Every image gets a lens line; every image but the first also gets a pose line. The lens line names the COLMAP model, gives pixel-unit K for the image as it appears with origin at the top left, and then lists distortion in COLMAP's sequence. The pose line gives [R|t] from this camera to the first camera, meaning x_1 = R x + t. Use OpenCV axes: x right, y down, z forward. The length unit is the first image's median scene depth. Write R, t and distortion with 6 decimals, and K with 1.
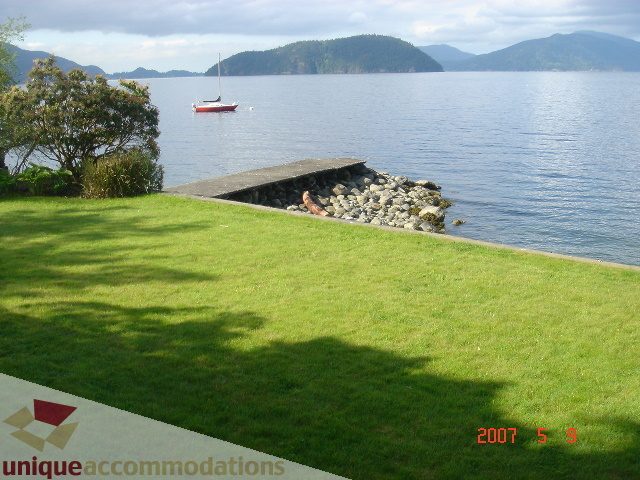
lens RADIAL K [[718.2, 0, 313.6], [0, 718.2, 237.3], [0, 0, 1]] dist [-0.188103, 0.154653]
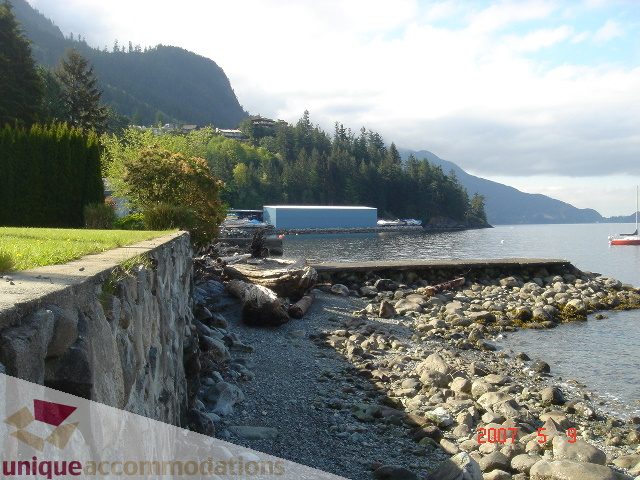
lens RADIAL K [[718.2, 0, 313.6], [0, 718.2, 237.3], [0, 0, 1]] dist [-0.188103, 0.154653]
pose [[0.781842, 0.017474, -0.623231, 0.462322], [-0.141373, 0.978539, -0.149915, 0.065597], [0.607237, 0.205318, 0.767534, 0.035138]]
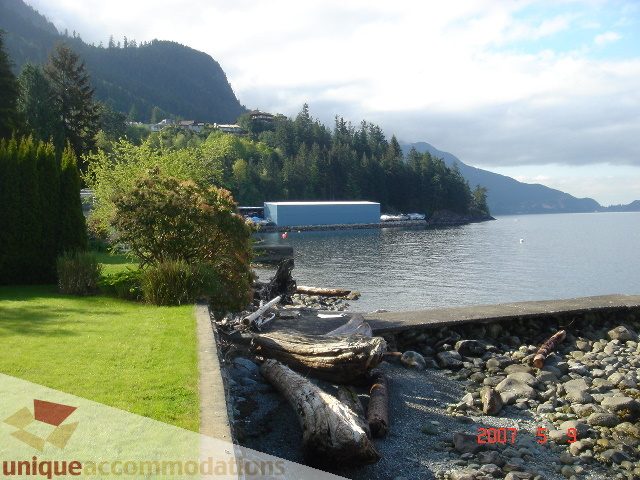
lens RADIAL K [[718.2, 0, 313.6], [0, 718.2, 237.3], [0, 0, 1]] dist [-0.188103, 0.154653]
pose [[0.783218, 0.011758, -0.621636, 0.254947], [-0.126445, 0.981939, -0.140738, -0.019599], [0.608754, 0.188831, 0.770559, 0.183662]]
